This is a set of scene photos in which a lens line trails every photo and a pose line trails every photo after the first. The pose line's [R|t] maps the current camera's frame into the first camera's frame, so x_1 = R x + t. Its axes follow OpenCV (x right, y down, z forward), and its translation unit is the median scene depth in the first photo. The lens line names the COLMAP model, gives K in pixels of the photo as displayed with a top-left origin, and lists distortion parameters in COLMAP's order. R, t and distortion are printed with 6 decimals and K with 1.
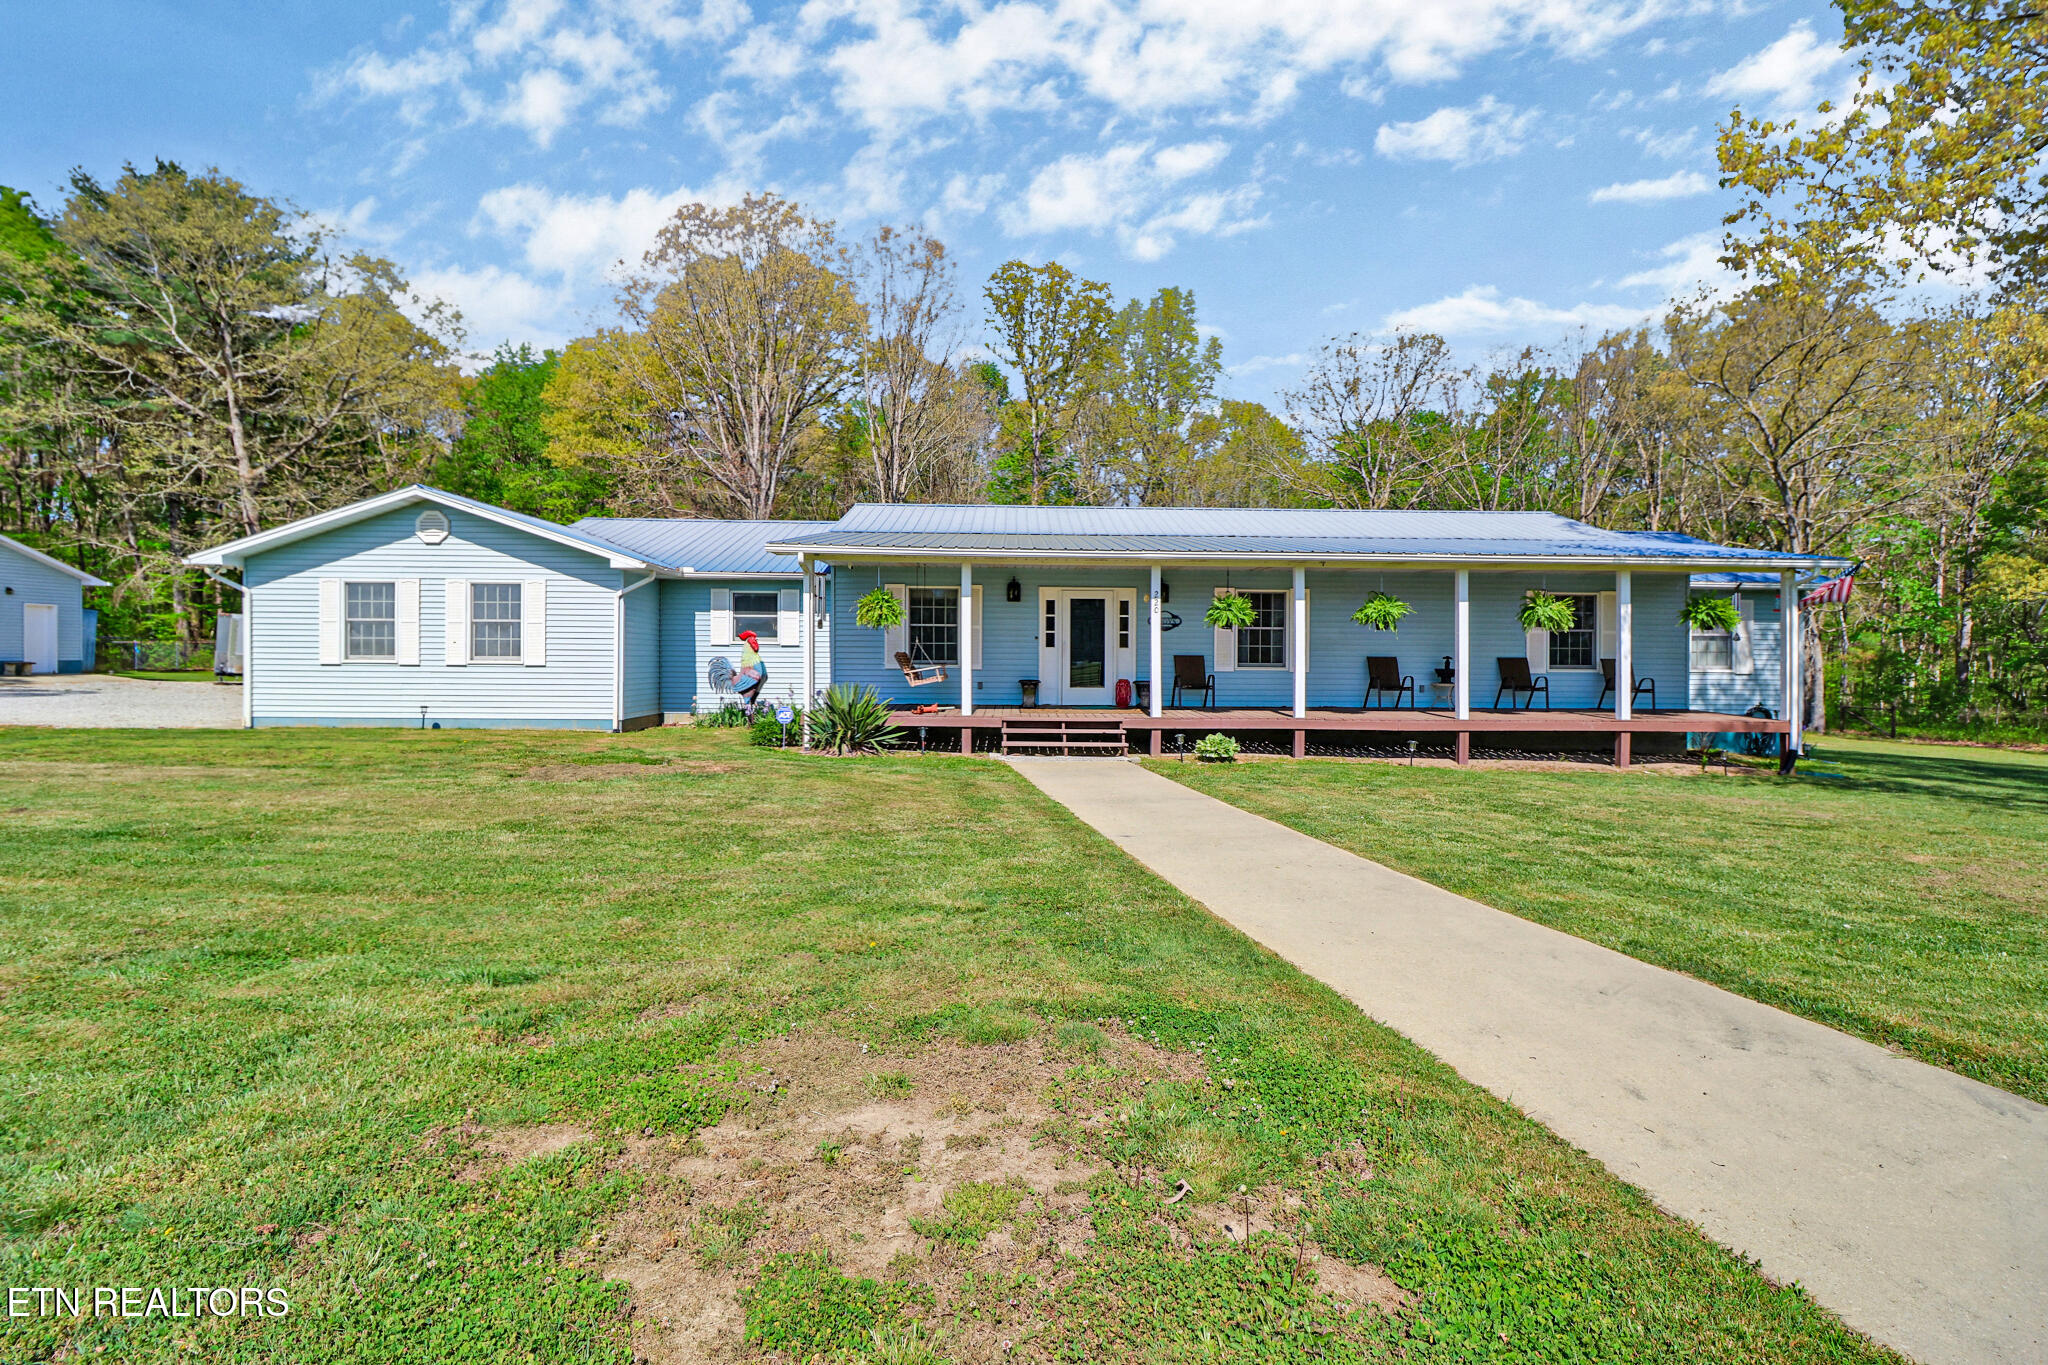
lens RADIAL K [[963.8, 0, 1020.5], [0, 963.8, 668.4], [0, 0, 1]] dist [-0.004884, -0.001100]
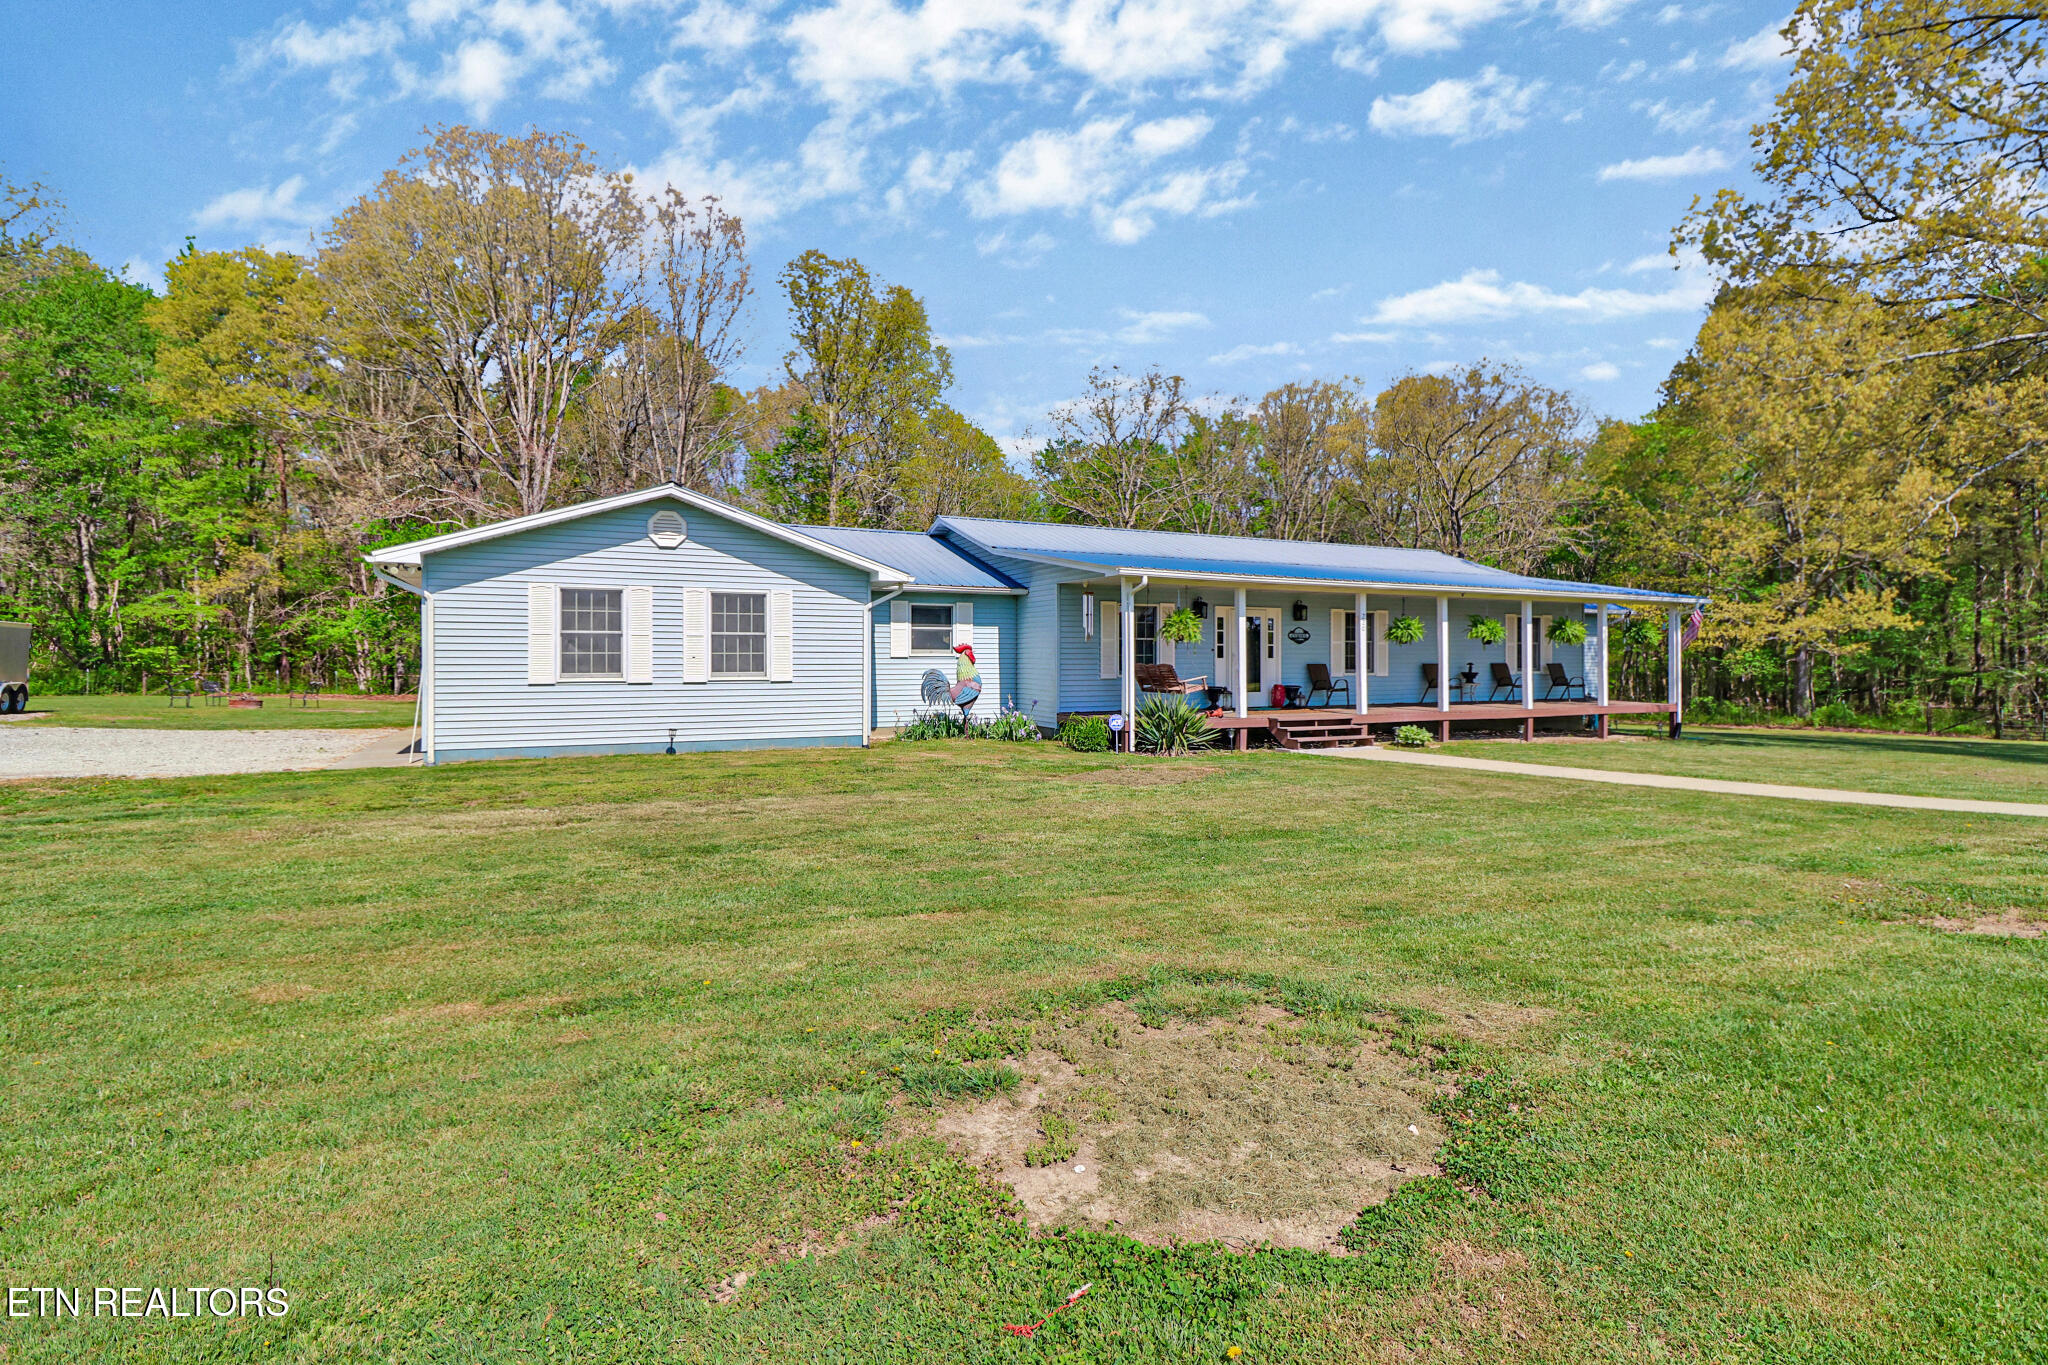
lens RADIAL K [[1016.8, 0, 1036.1], [0, 1016.8, 681.5], [0, 0, 1]] dist [-0.002484, 0.000004]
pose [[0.907630, -0.016918, 0.419430, -0.696517], [0.015084, 0.999857, 0.007689, -0.006732], [-0.419500, -0.000652, 0.907755, -0.008868]]
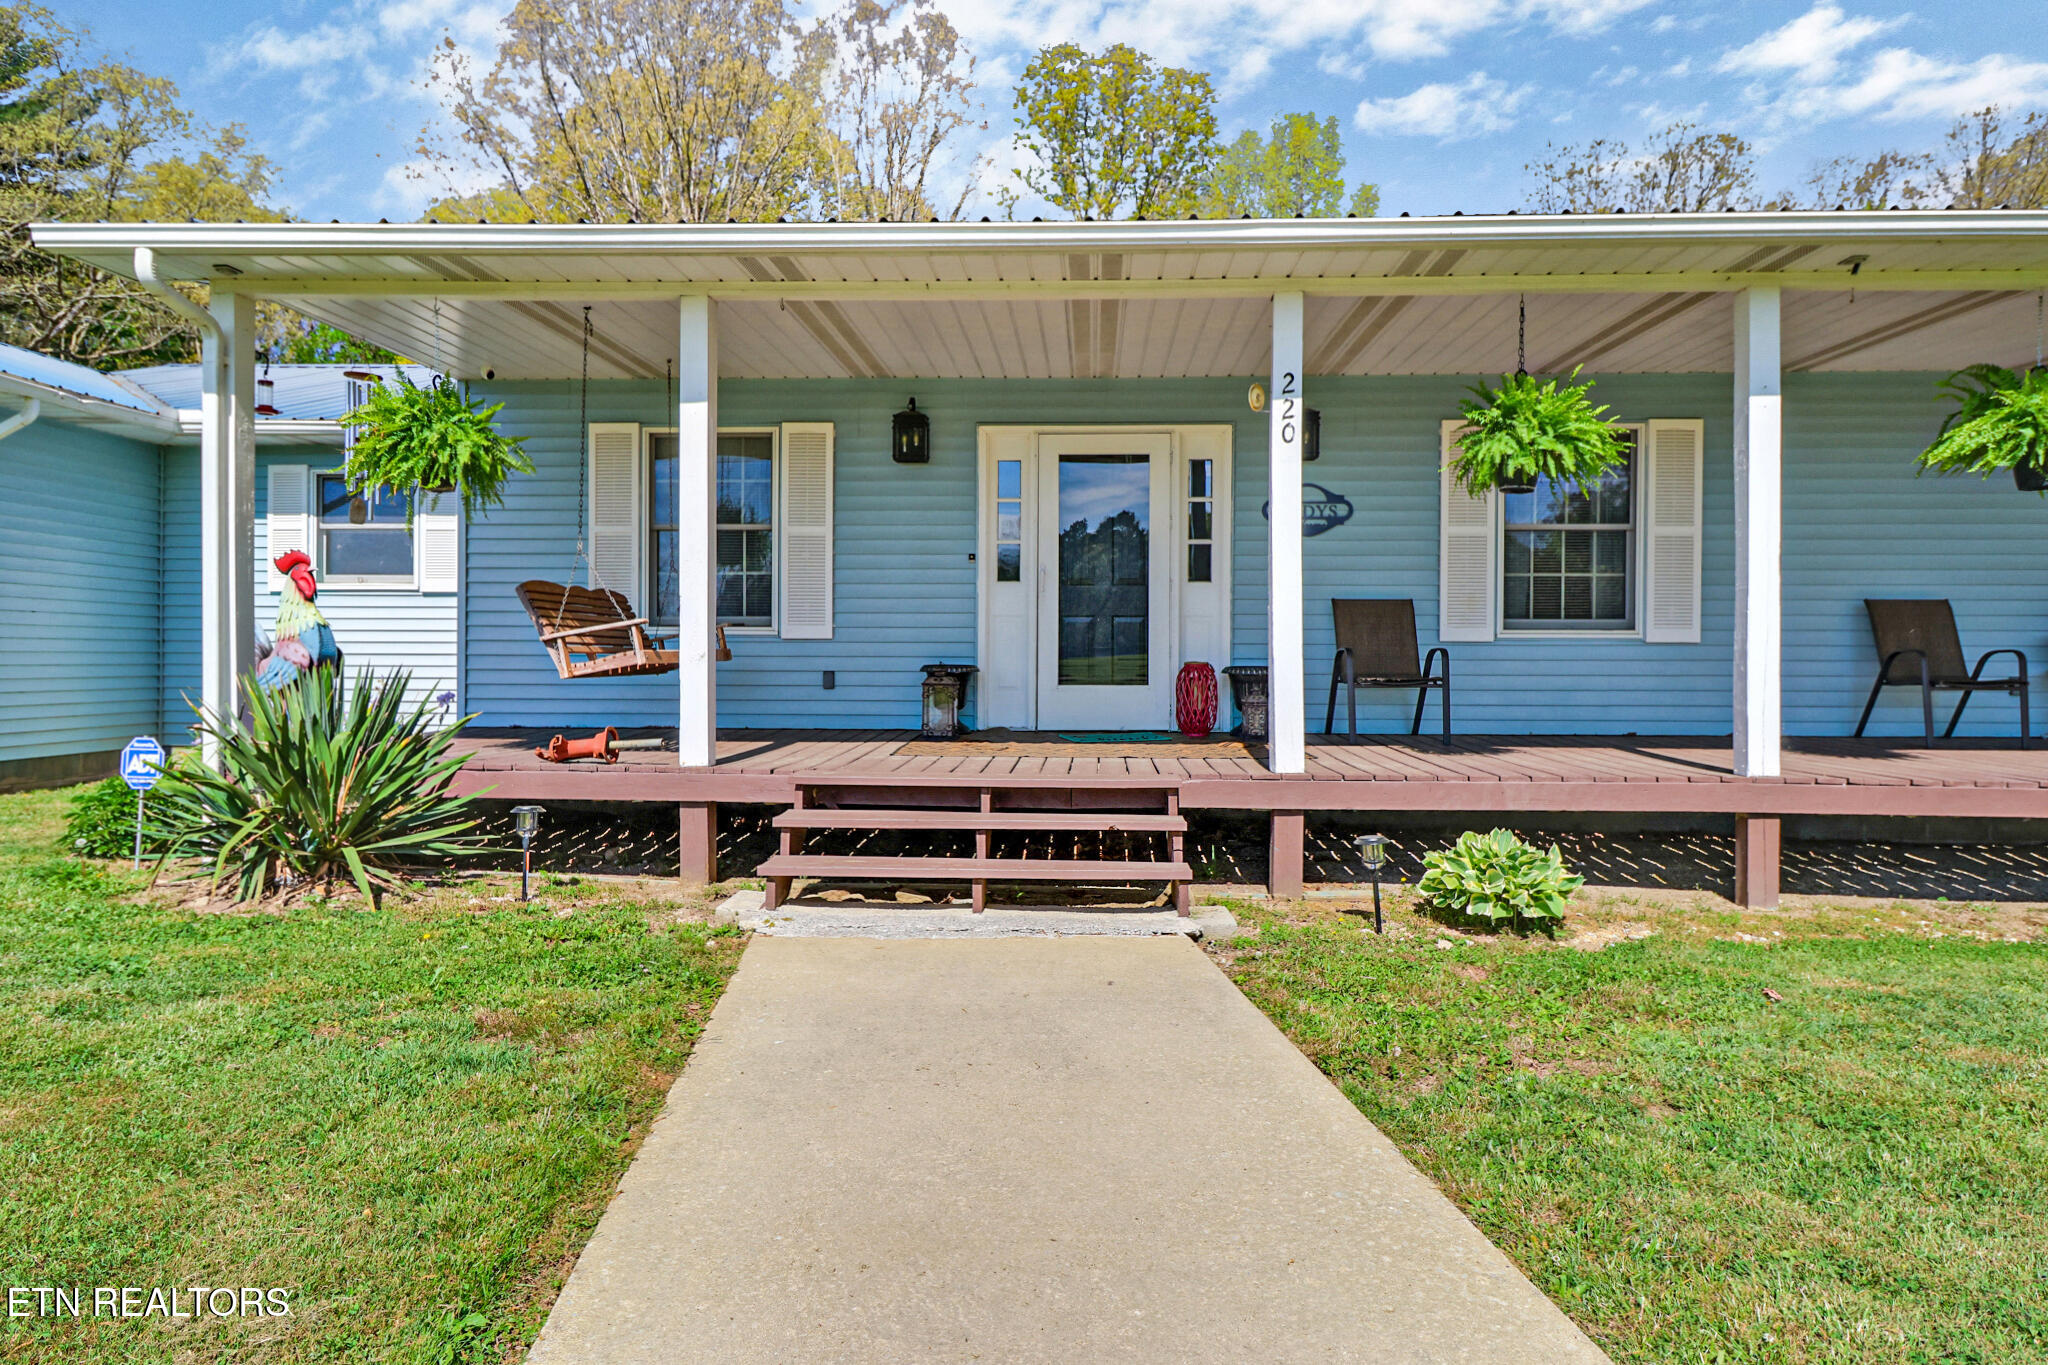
lens RADIAL K [[1202.9, 0, 1019.4], [0, 1202.9, 682.5], [0, 0, 1]] dist [-0.002850, 0.000820]
pose [[0.997182, -0.003933, -0.074911, 0.073277], [0.004080, 0.999990, 0.001806, 0.017998], [0.074903, -0.002106, 0.997189, 0.533590]]
